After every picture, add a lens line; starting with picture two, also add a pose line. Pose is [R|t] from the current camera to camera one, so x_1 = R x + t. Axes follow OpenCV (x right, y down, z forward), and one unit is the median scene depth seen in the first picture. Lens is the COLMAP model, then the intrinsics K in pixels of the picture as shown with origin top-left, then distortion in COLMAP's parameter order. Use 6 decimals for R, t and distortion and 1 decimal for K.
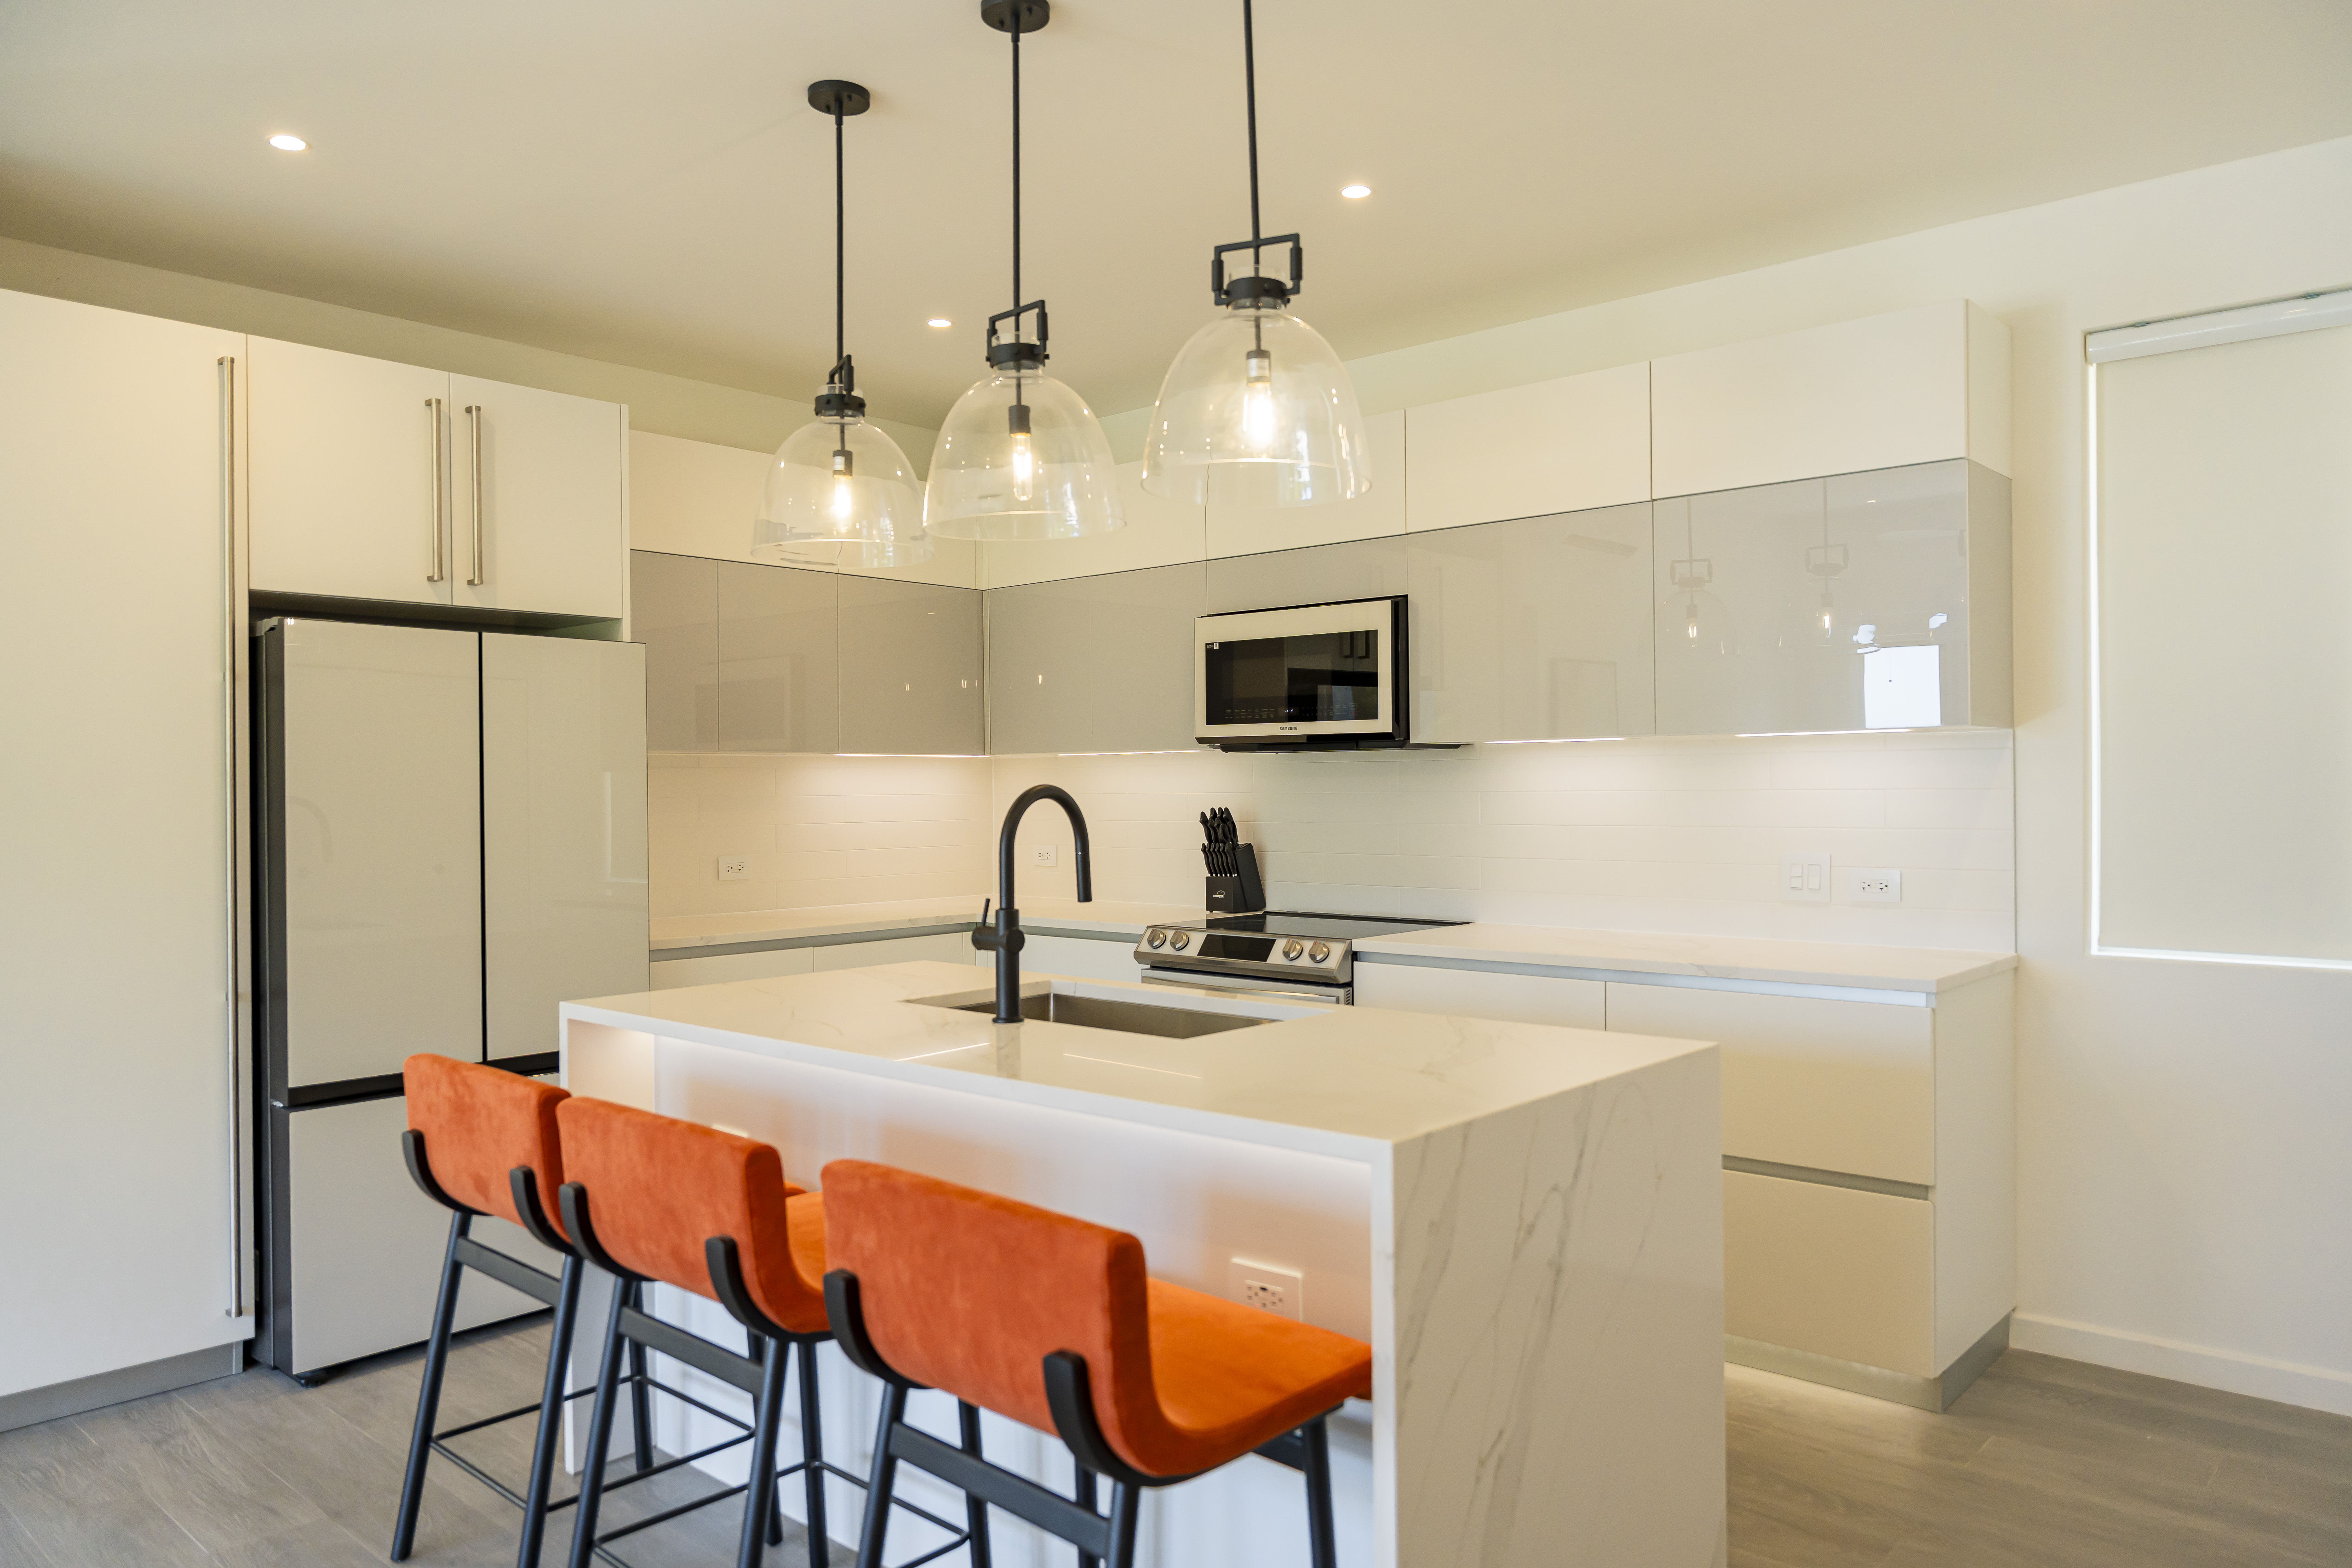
lens RADIAL K [[1590.8, 0, 1177.8], [0, 1590.8, 781.7], [0, 0, 1]] dist [0.004841, -0.014581]
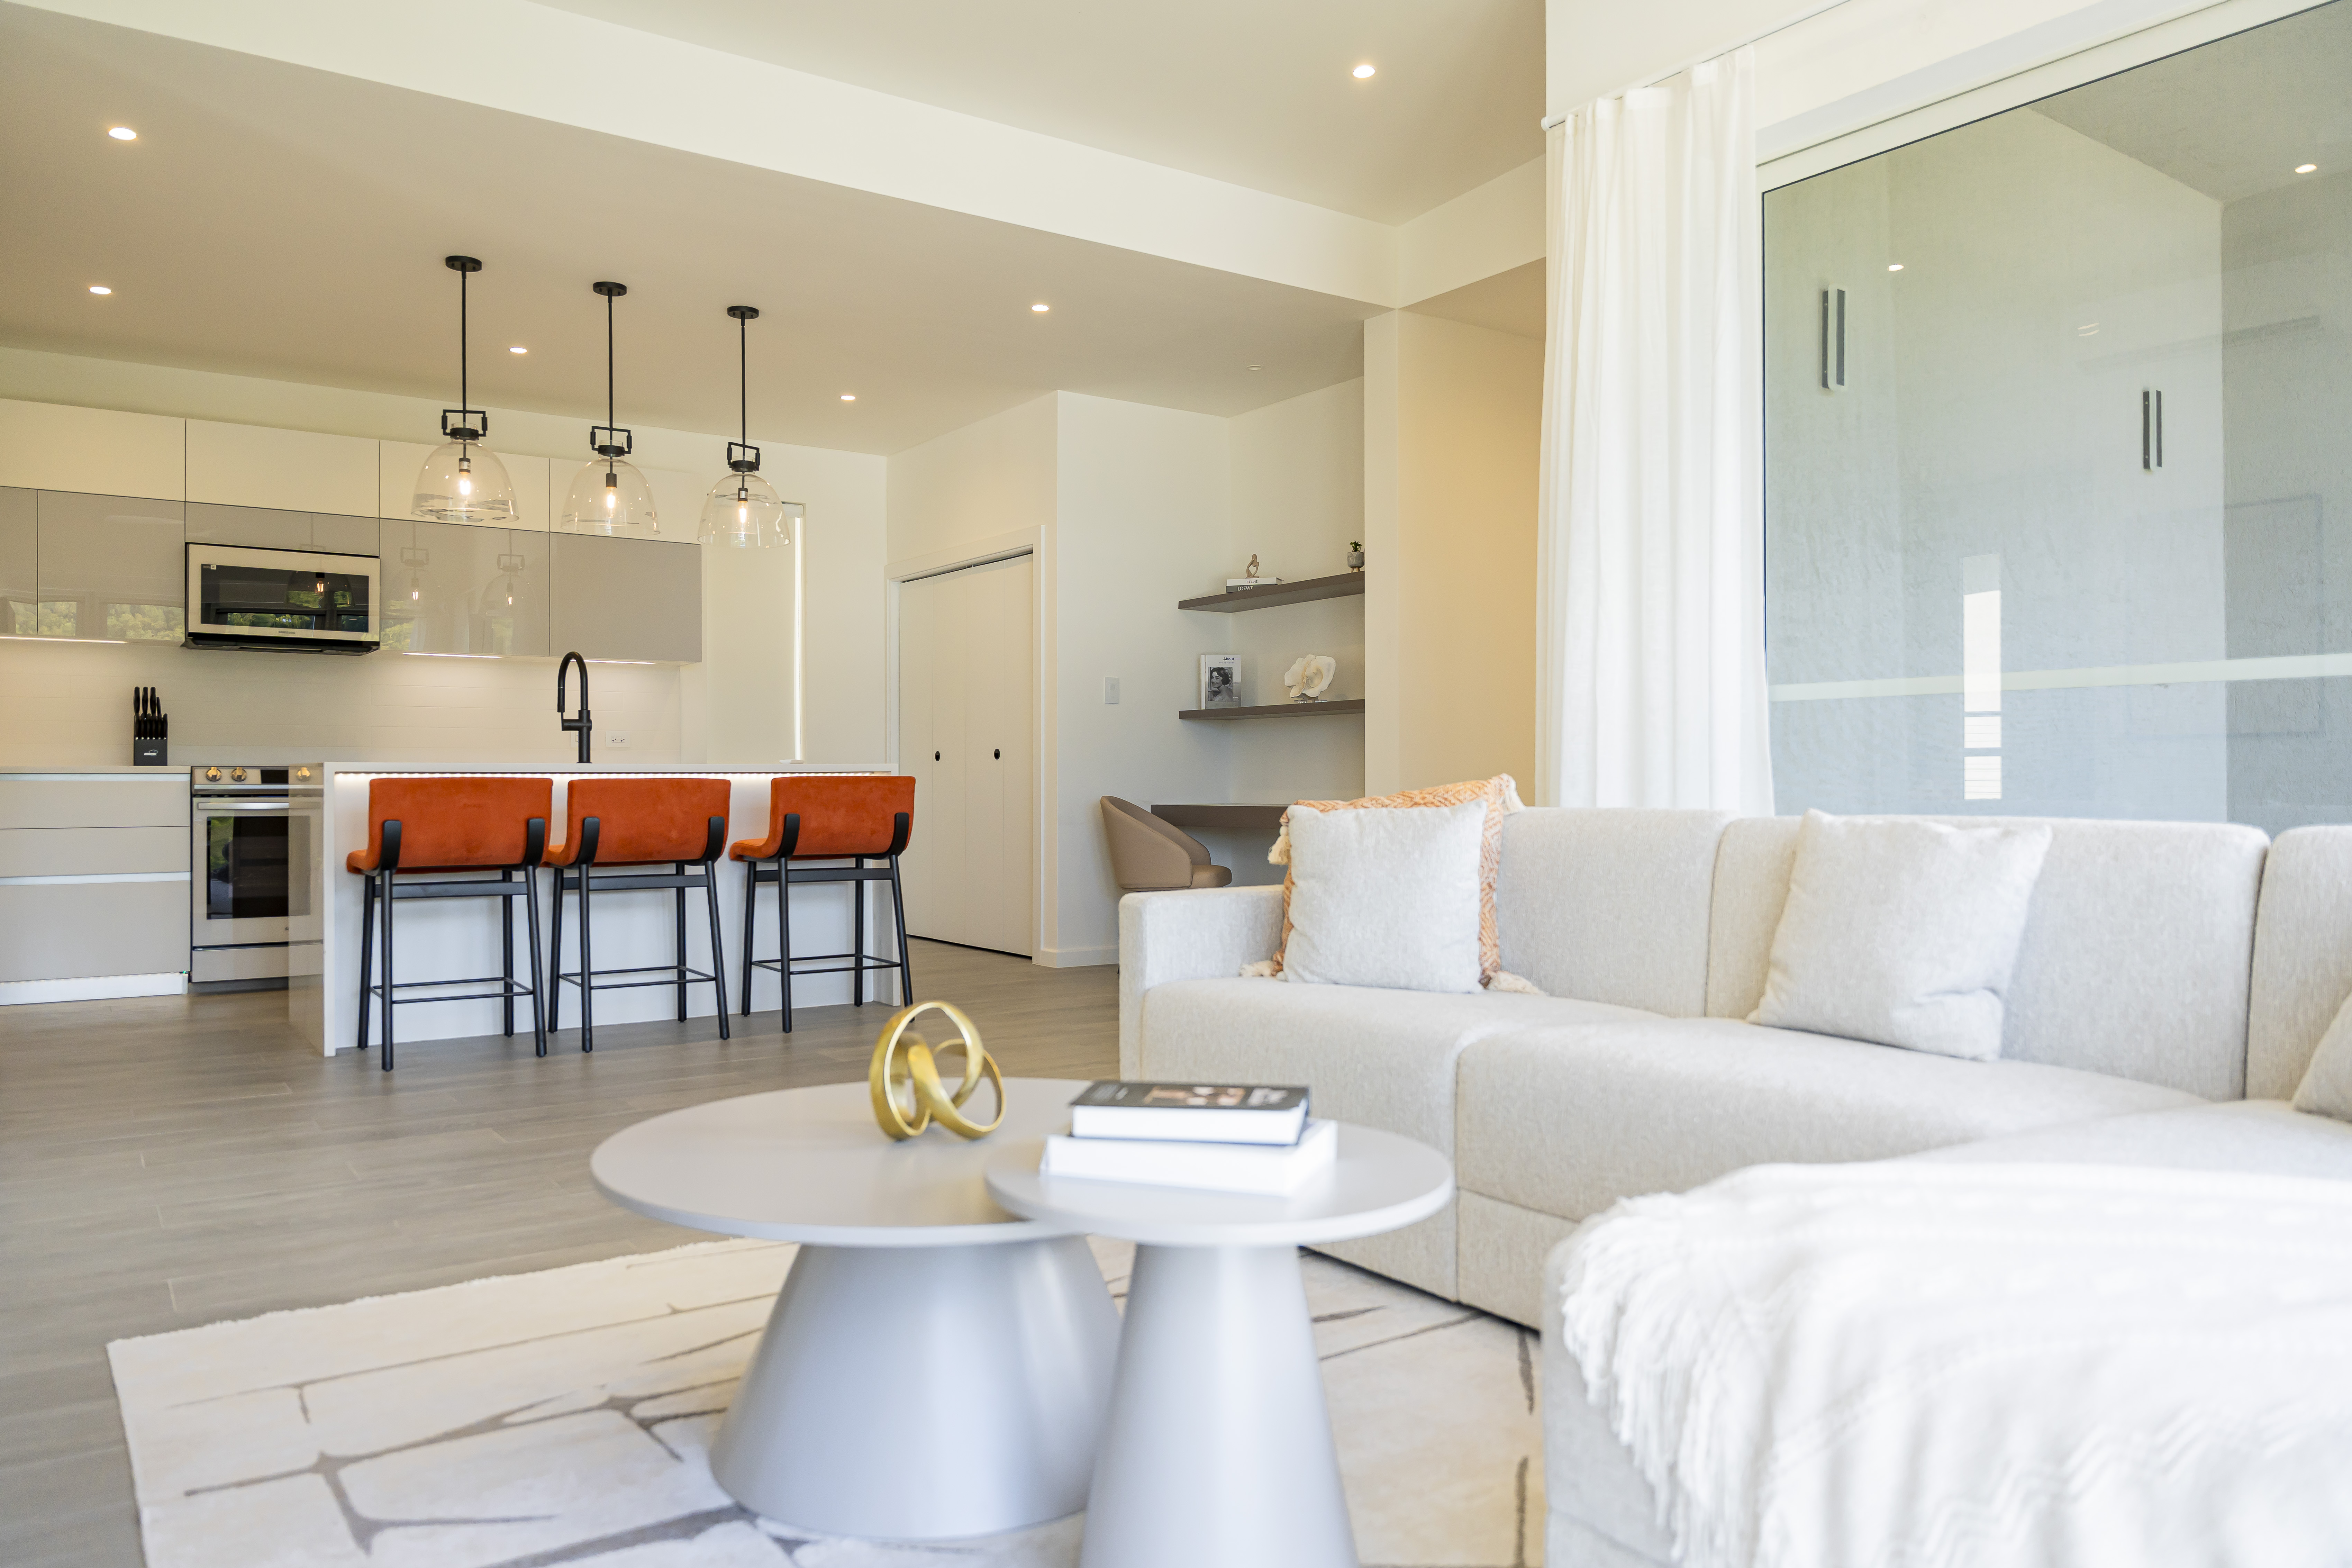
lens RADIAL K [[1688.8, 0, 1155.2], [0, 1688.8, 776.9], [0, 0, 1]] dist [0.011456, -0.005279]
pose [[0.236502, 0.013135, 0.971542, -1.600871], [-0.003641, 0.999914, -0.012632, 0.148680], [-0.971624, -0.000550, 0.236529, -0.188023]]
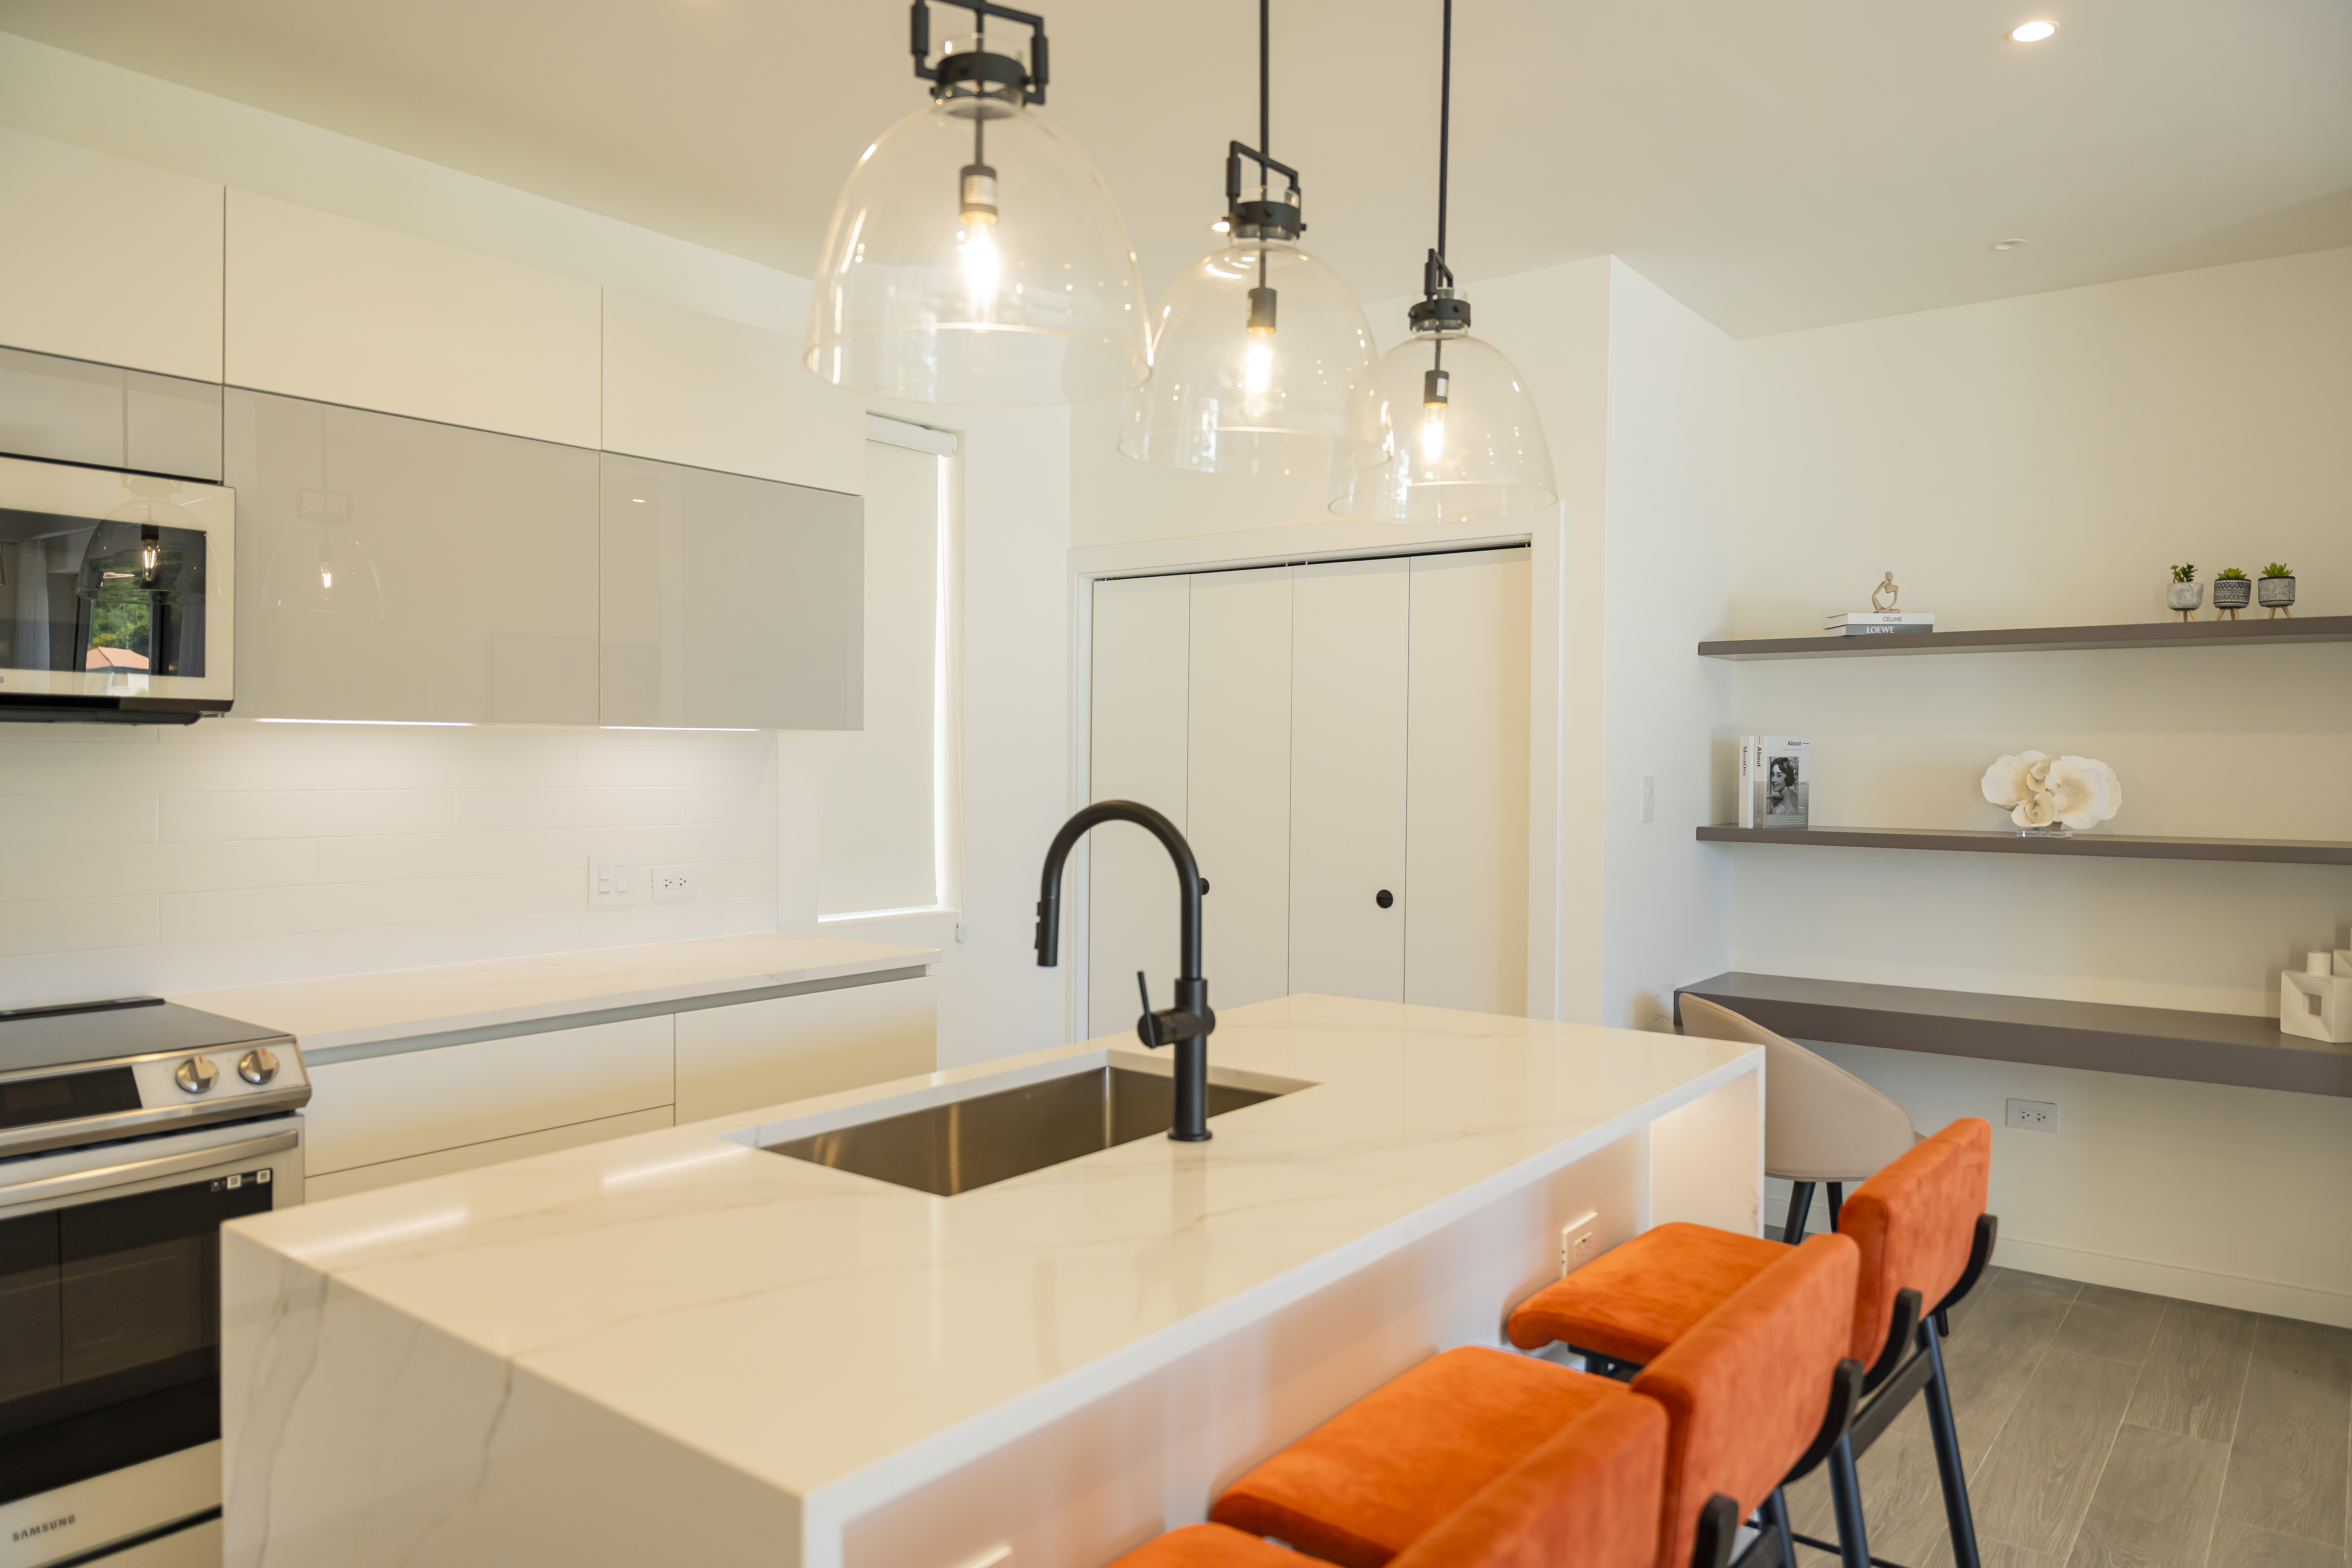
lens RADIAL K [[1590.8, 0, 1190.9], [0, 1590.8, 781.2], [0, 0, 1]] dist [0.004841, -0.014581]
pose [[-0.089877, -0.009183, 0.995911, -0.626119], [-0.010544, 0.999910, 0.008268, -0.010241], [-0.995897, -0.009757, -0.089966, 0.823262]]
